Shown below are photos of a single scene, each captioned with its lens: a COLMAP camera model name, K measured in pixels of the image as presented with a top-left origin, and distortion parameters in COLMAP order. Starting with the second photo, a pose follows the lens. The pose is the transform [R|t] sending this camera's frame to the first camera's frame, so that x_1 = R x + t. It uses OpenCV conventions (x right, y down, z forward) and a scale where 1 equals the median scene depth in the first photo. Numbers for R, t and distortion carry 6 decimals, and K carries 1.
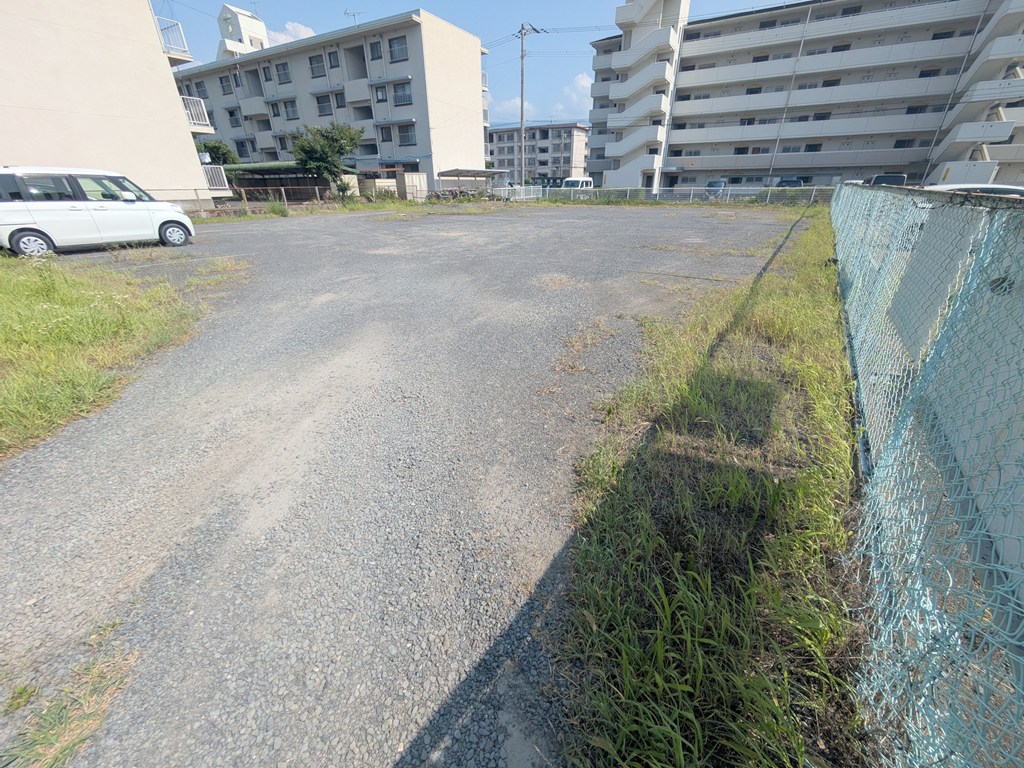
lens RADIAL K [[405.0, 0, 512.7], [0, 405.0, 381.8], [0, 0, 1]] dist [0.000074, 0.001007]
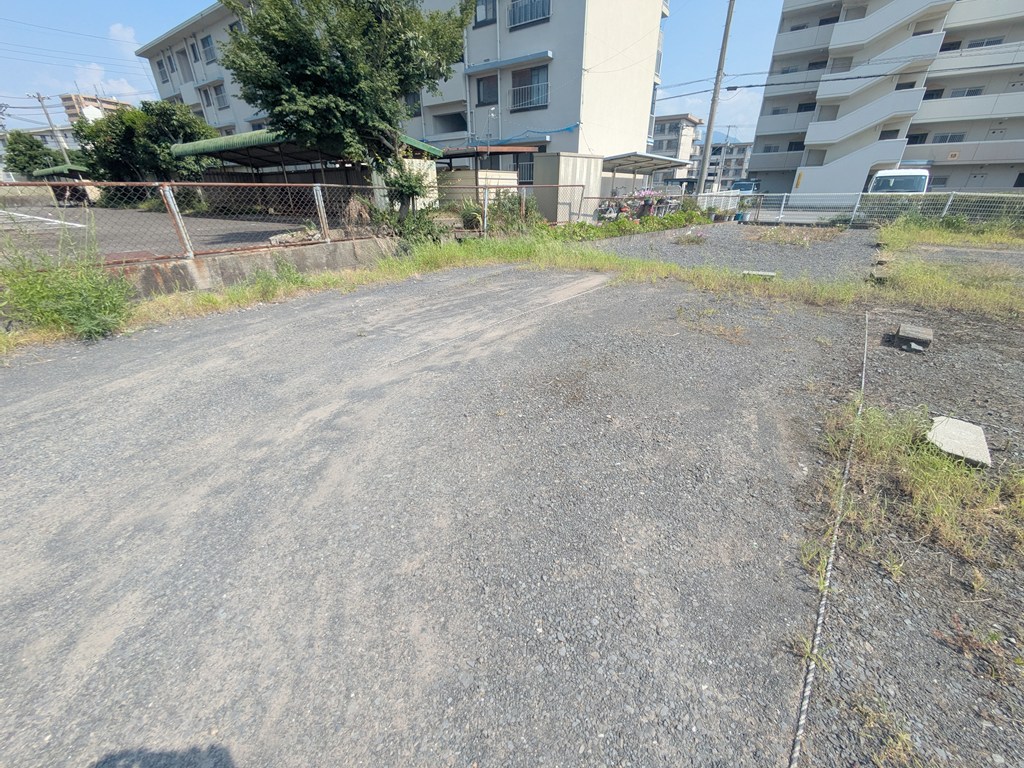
lens RADIAL K [[405.0, 0, 515.1], [0, 405.0, 385.5], [0, 0, 1]] dist [0.000074, 0.001007]
pose [[0.993649, 0.049058, -0.101263, -0.179034], [-0.049742, 0.998753, -0.004236, -0.200455], [0.100929, 0.009246, 0.994851, 0.424935]]
